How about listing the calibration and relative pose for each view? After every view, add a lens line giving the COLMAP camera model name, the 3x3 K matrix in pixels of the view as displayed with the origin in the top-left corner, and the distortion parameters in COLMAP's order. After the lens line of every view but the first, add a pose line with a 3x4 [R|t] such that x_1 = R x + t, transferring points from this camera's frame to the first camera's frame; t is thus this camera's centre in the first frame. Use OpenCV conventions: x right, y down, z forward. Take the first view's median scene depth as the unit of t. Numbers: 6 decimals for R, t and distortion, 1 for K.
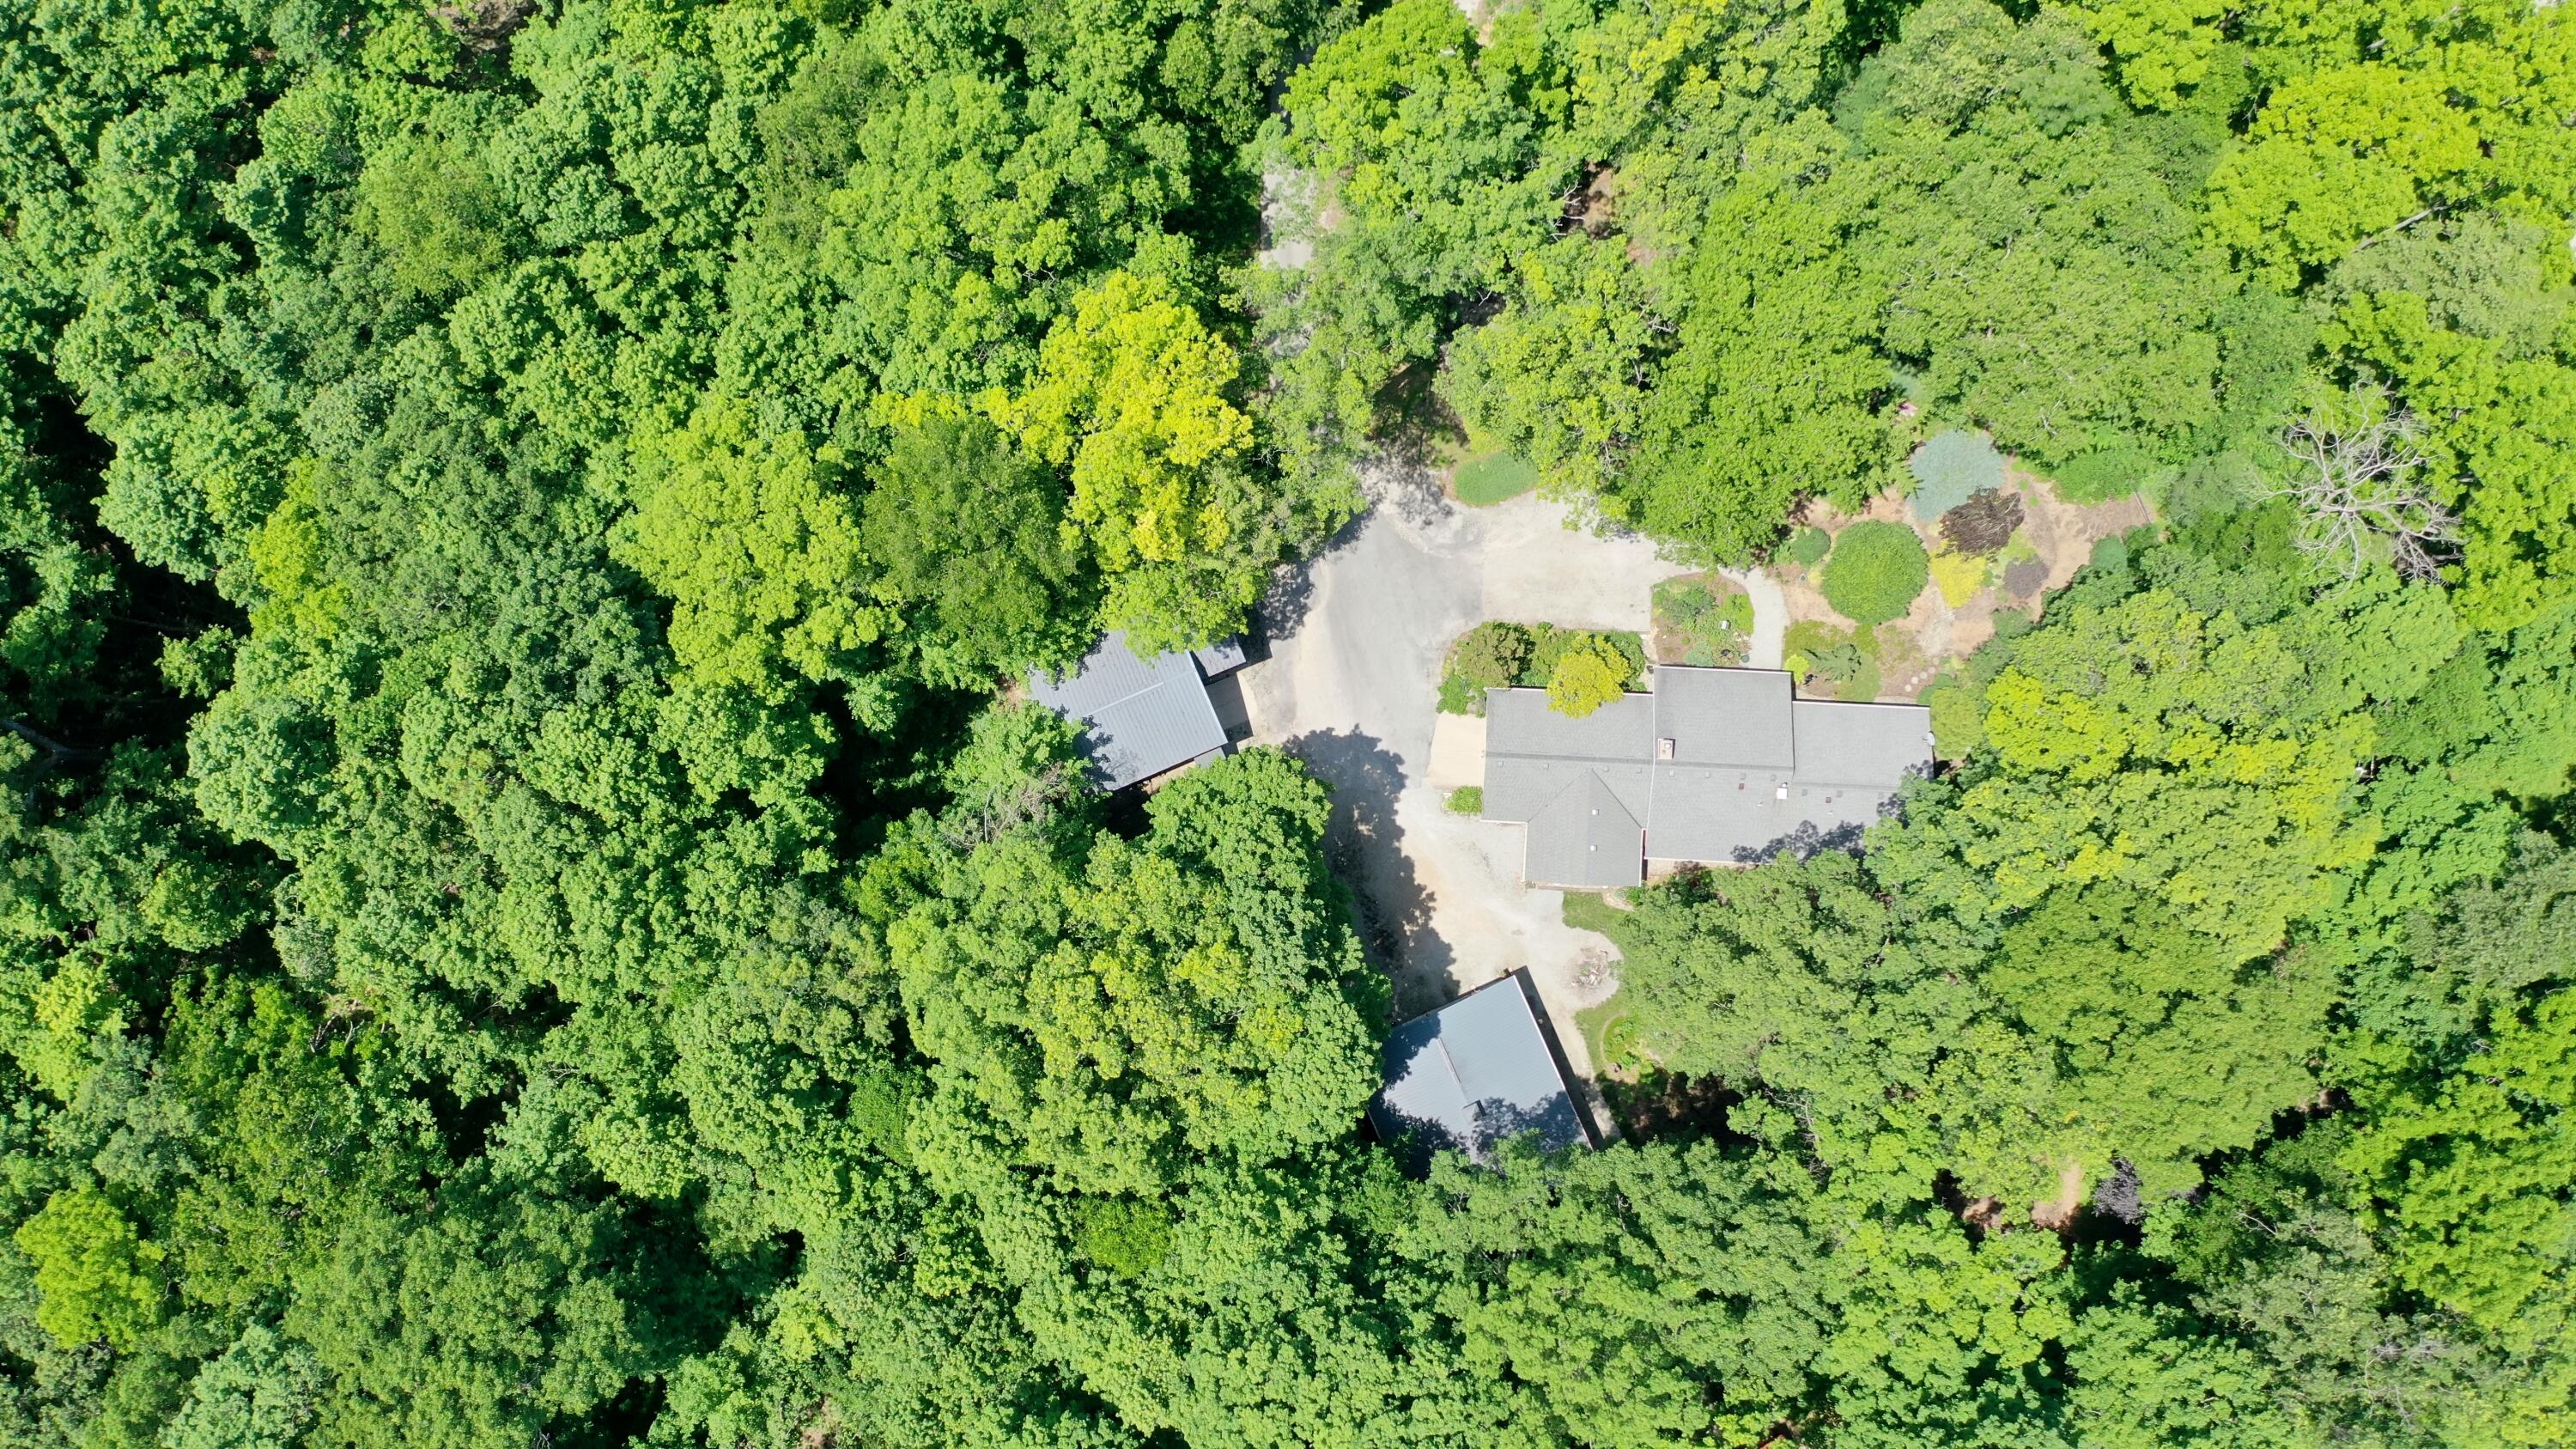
lens RADIAL K [[2073.0, 0, 1203.2], [0, 2073.0, 721.0], [0, 0, 1]] dist [0.079447, -0.001941]
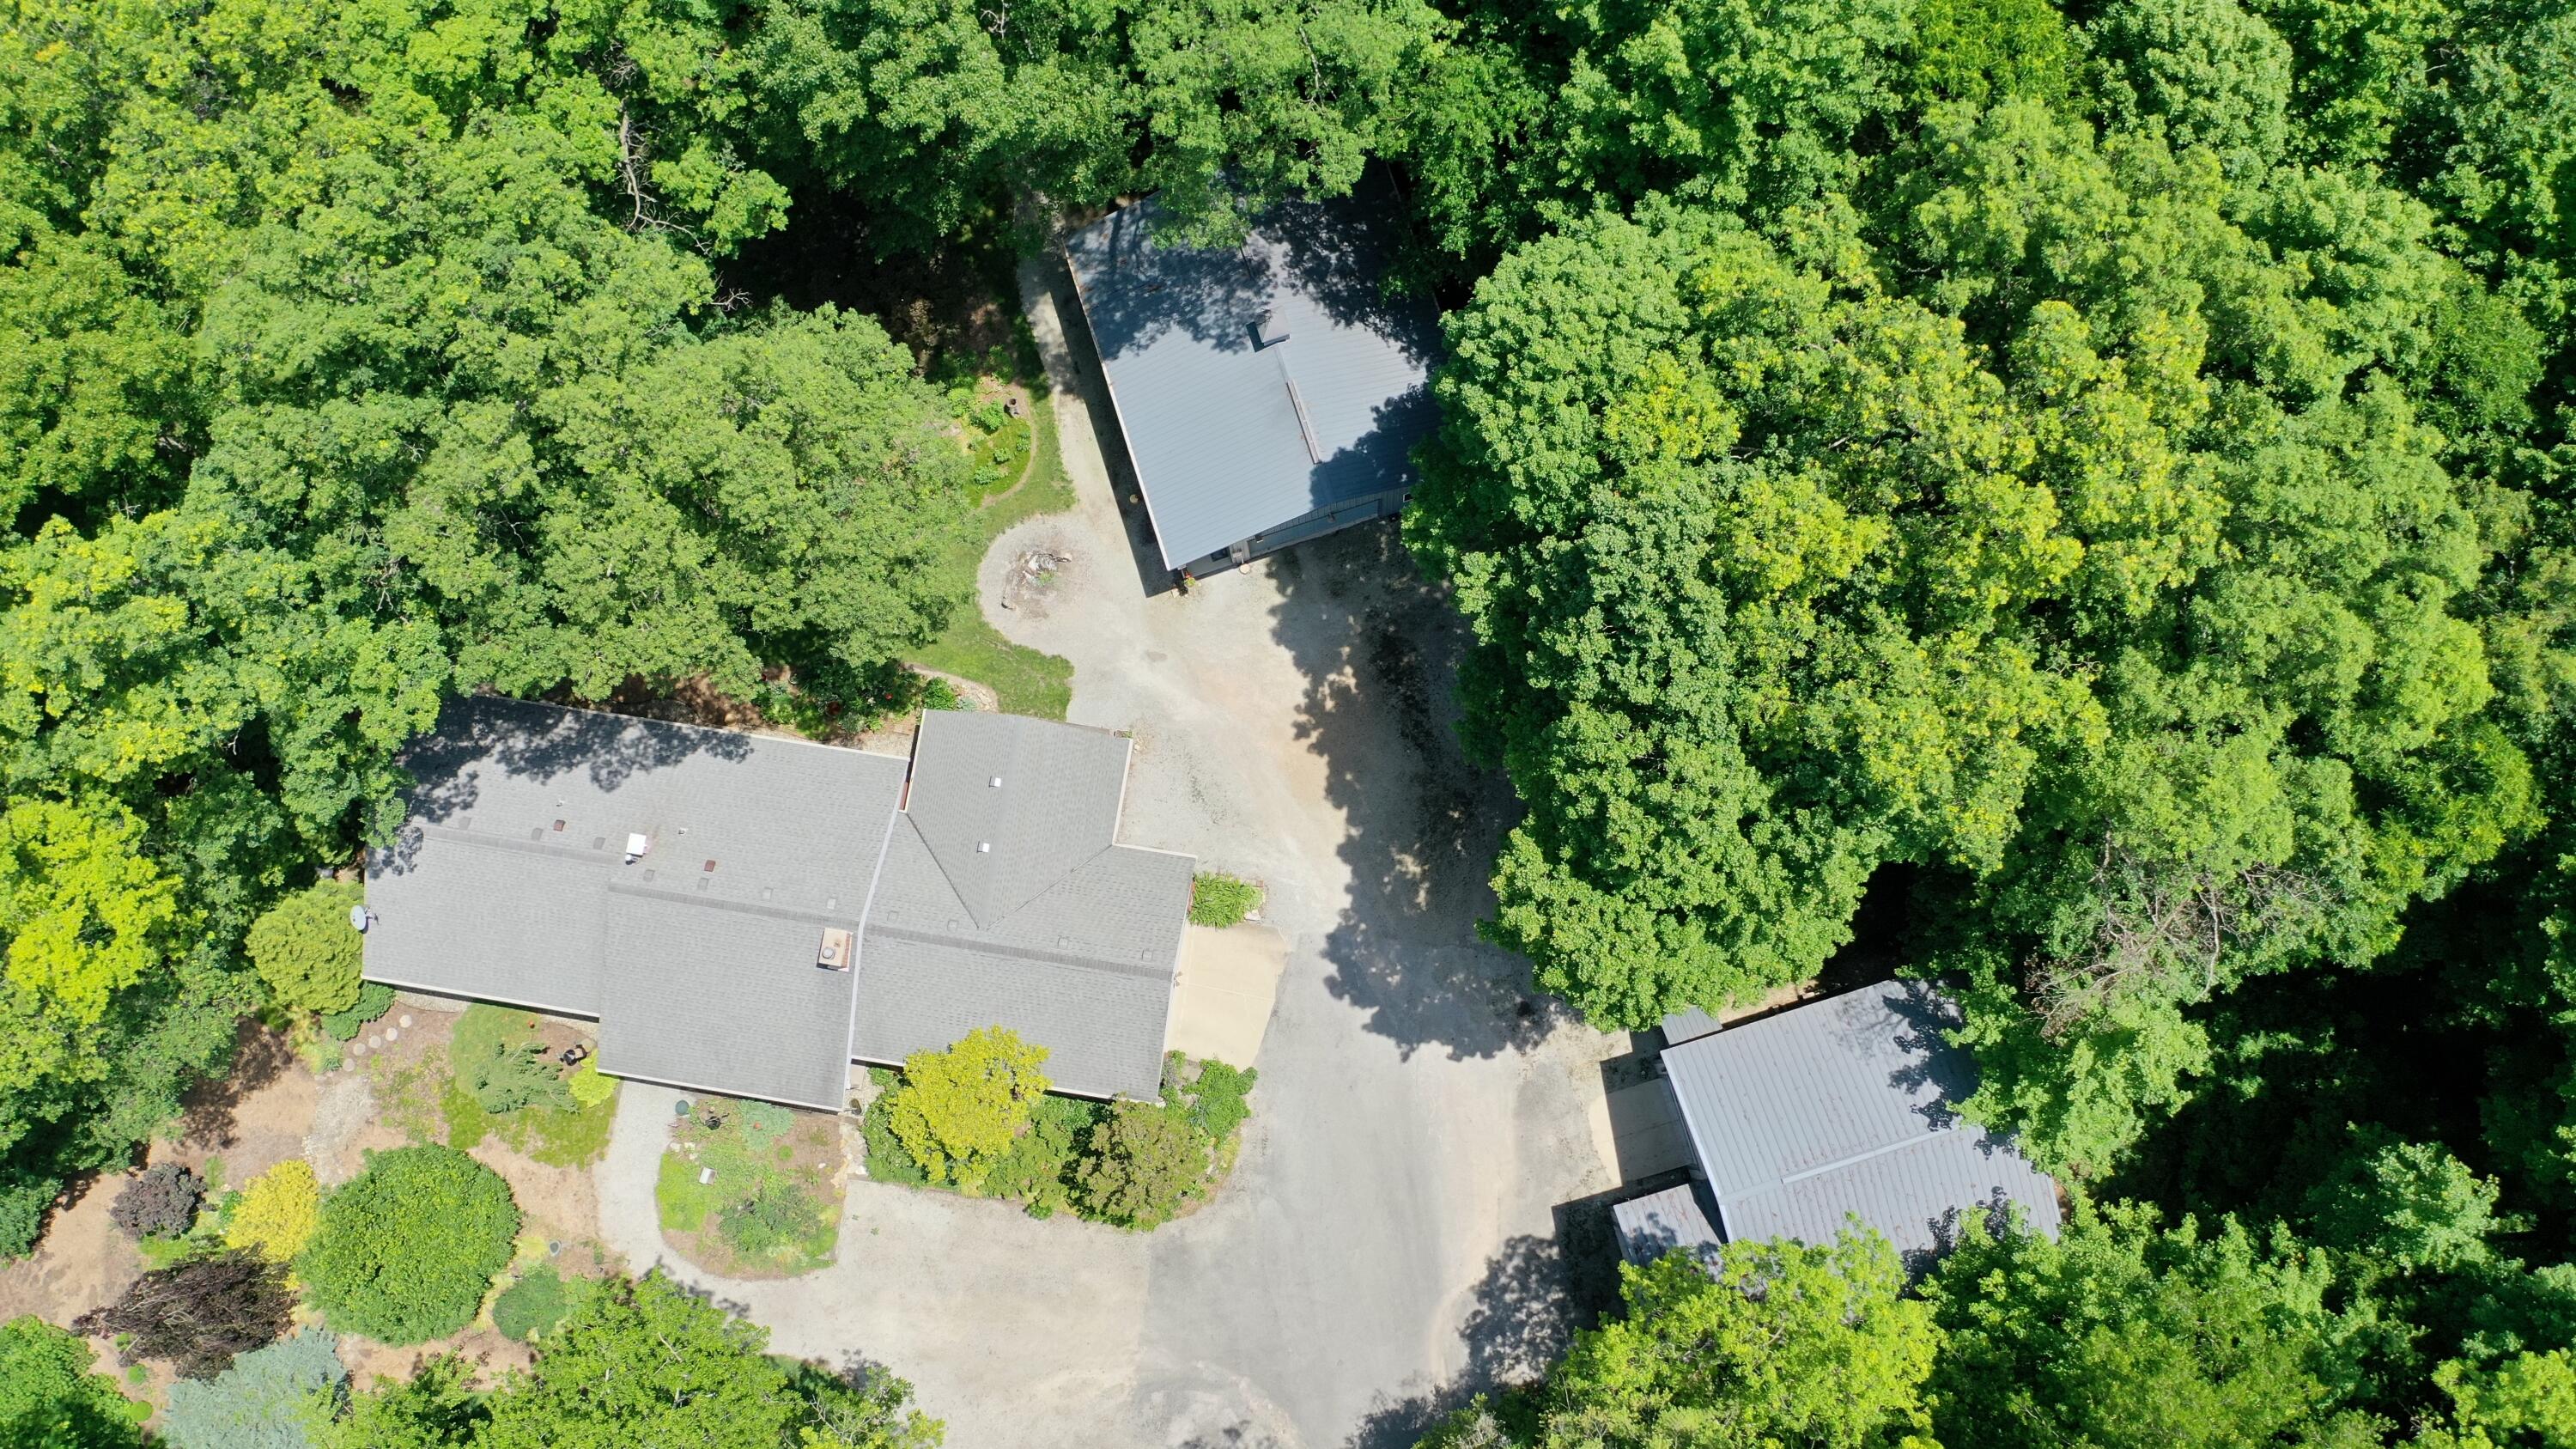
lens RADIAL K [[2028.7, 0, 1288.0], [0, 2028.7, 724.5], [0, 0, 1]] dist [-0.010612, -0.008032]
pose [[-0.989828, -0.083782, 0.114980, 0.052871], [0.104434, -0.976730, 0.187330, -0.014961], [0.096609, 0.197433, 0.975544, 0.486253]]
